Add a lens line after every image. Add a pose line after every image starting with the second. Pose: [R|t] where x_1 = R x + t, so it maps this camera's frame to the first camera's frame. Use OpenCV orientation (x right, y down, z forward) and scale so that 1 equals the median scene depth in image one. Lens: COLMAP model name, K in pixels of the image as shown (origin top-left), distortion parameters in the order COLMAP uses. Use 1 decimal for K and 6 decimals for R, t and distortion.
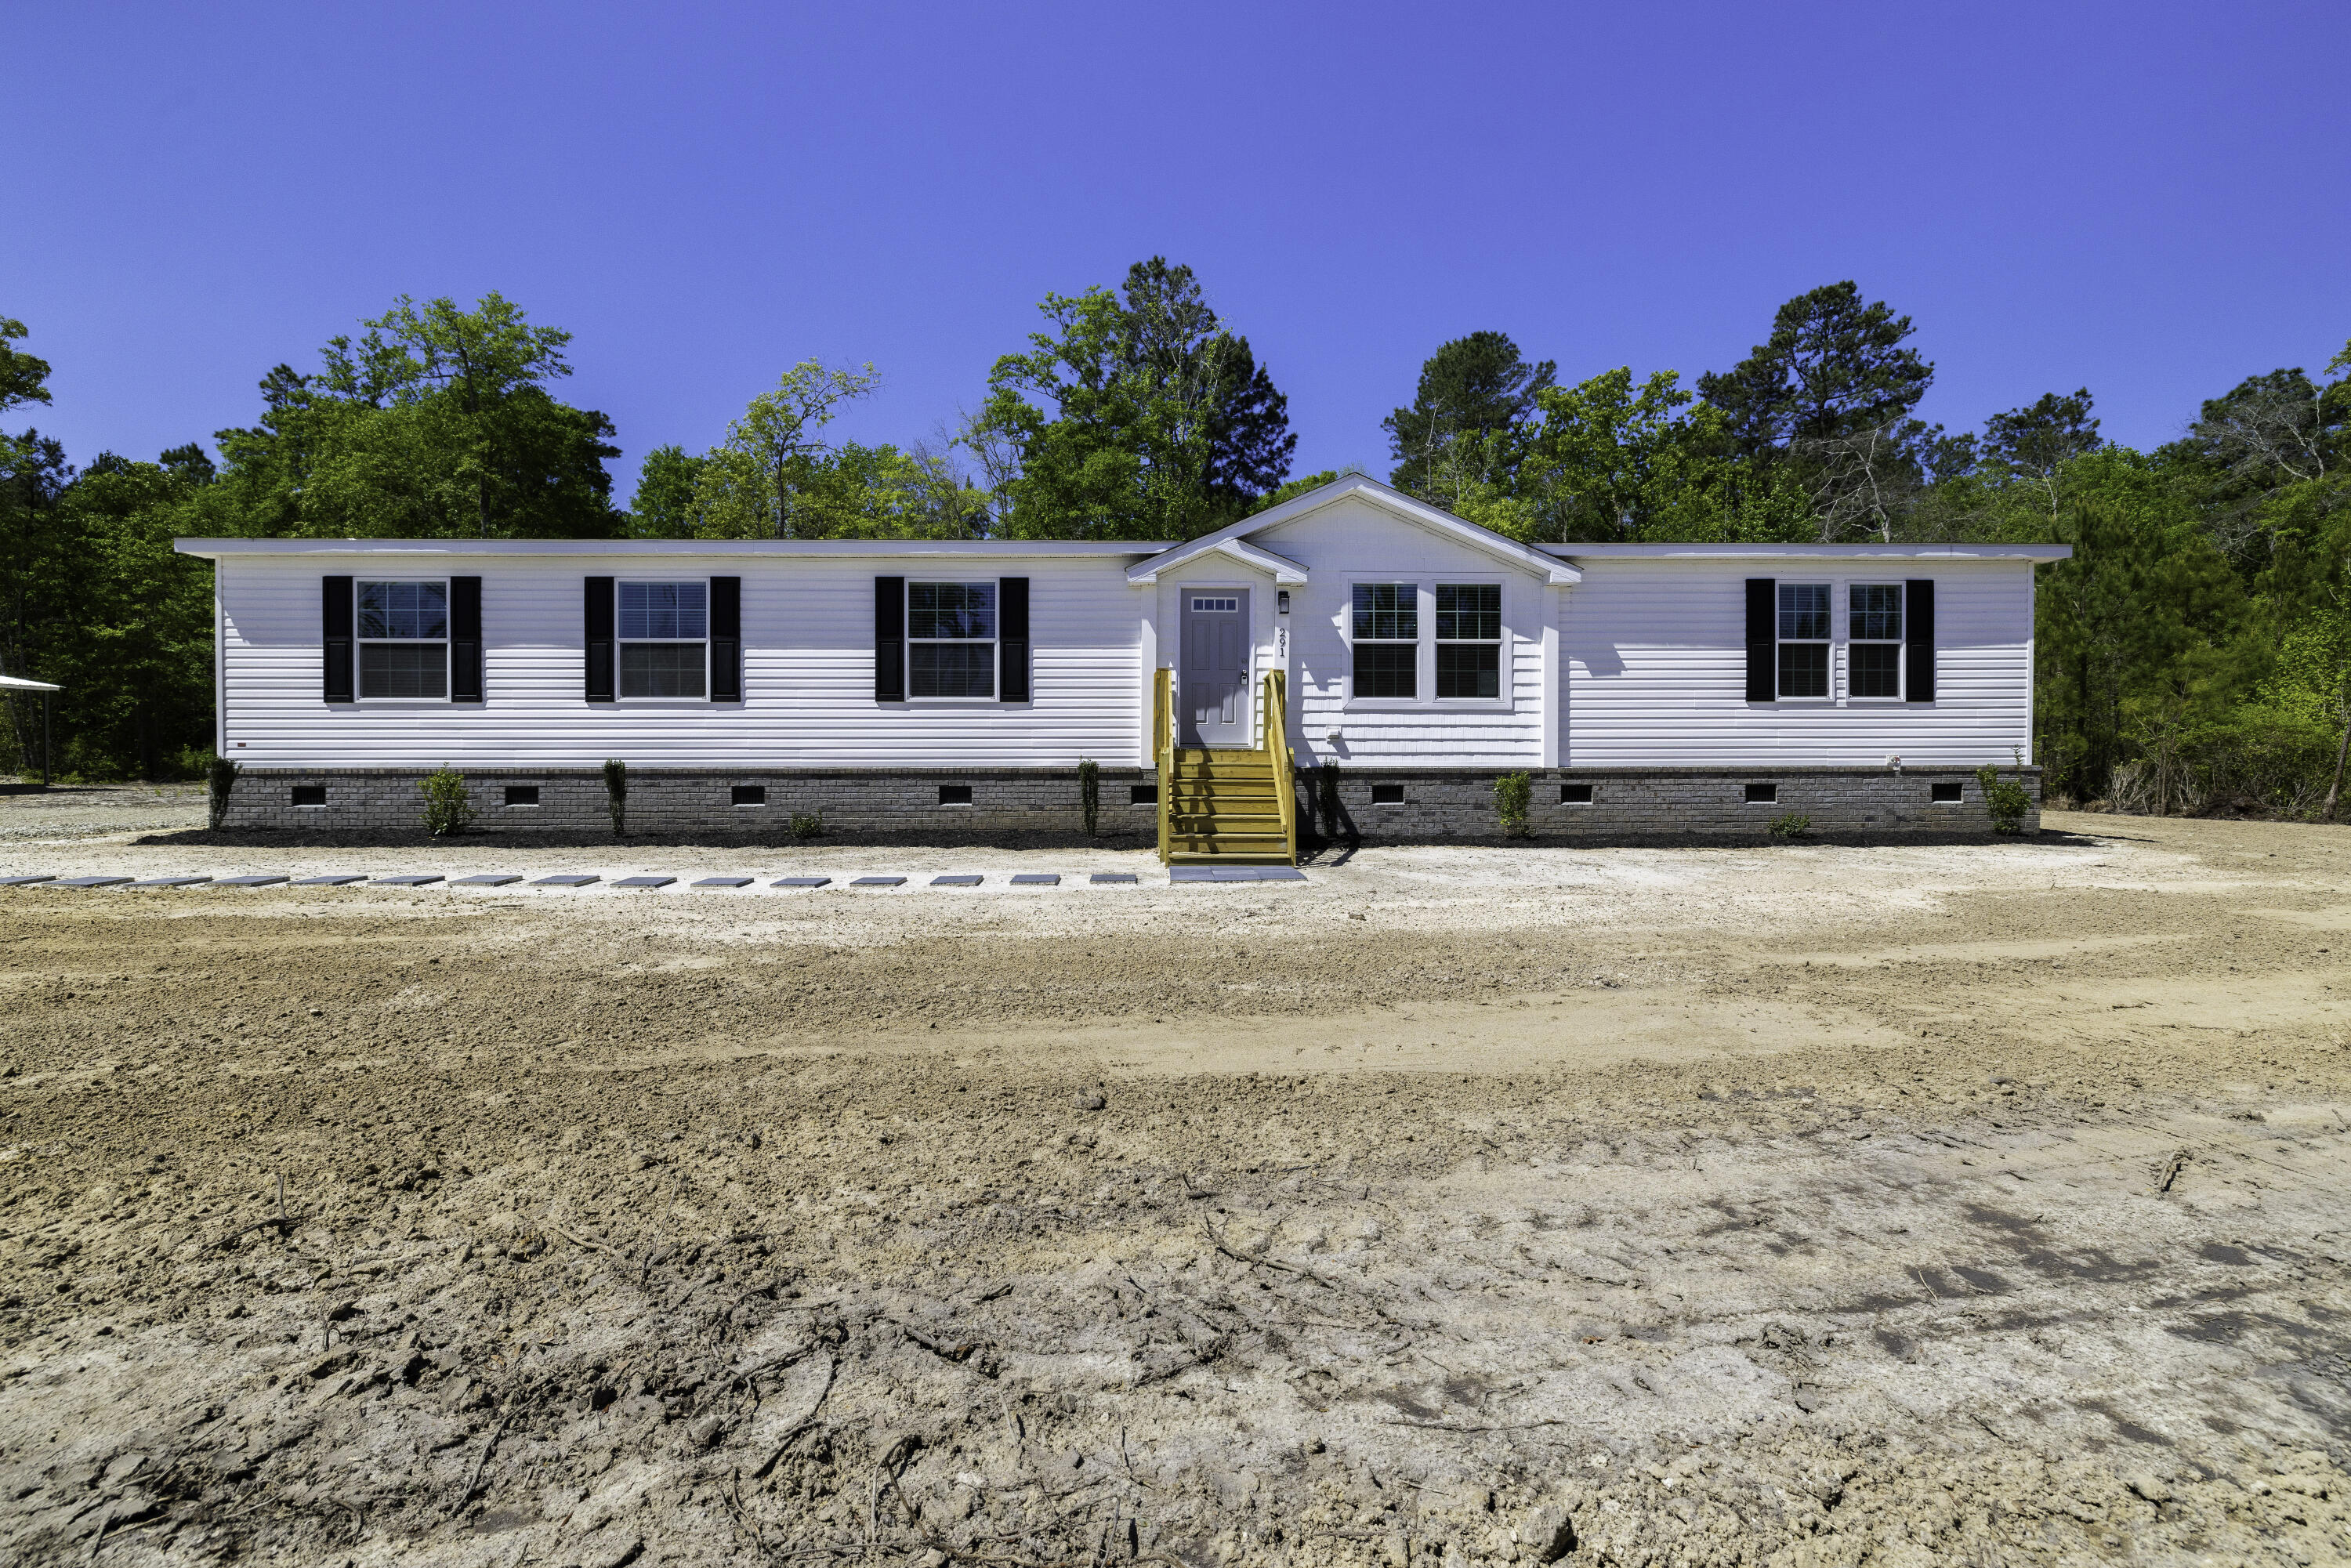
lens RADIAL K [[1124.8, 0, 1175.4], [0, 1124.8, 770.7], [0, 0, 1]] dist [-0.003682, -0.000053]
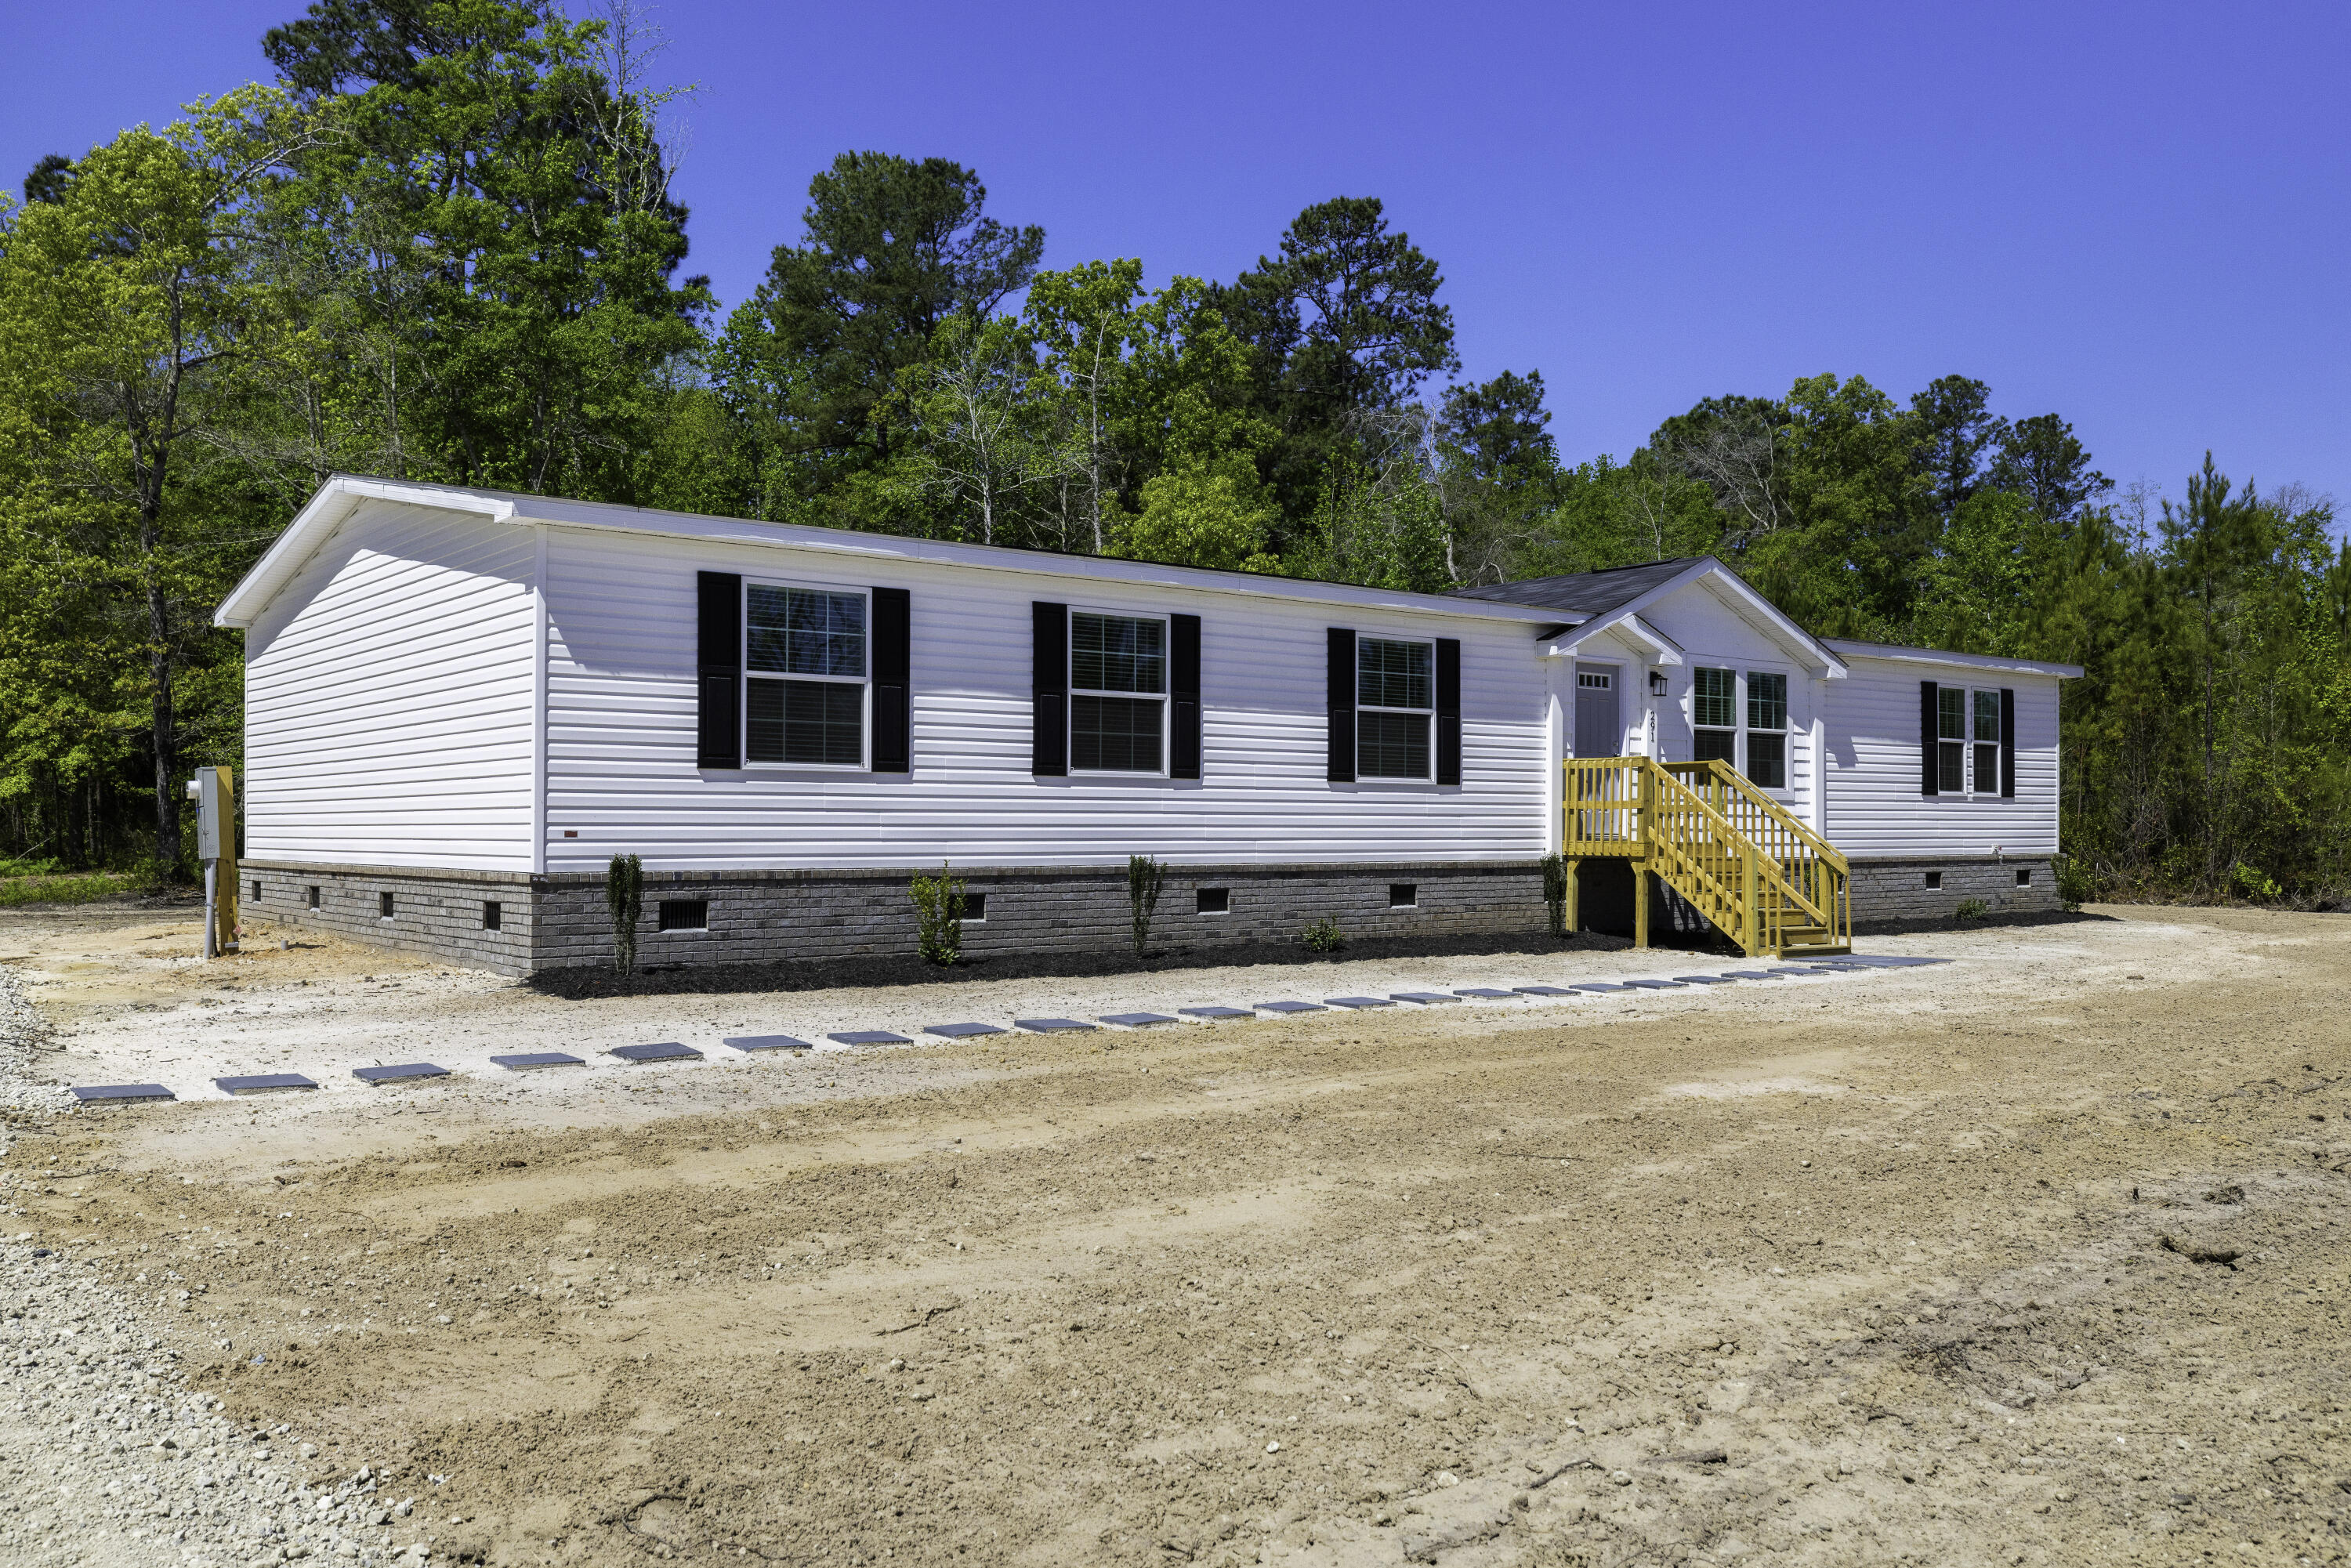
lens RADIAL K [[1888.6, 0, 1175.0], [0, 1888.6, 789.2], [0, 0, 1]] dist [0.005702, 0.001445]
pose [[0.804078, 0.015168, 0.594330, -1.146513], [0.013292, 0.998966, -0.043477, 0.001723], [-0.594375, 0.042859, 0.803045, -0.022870]]
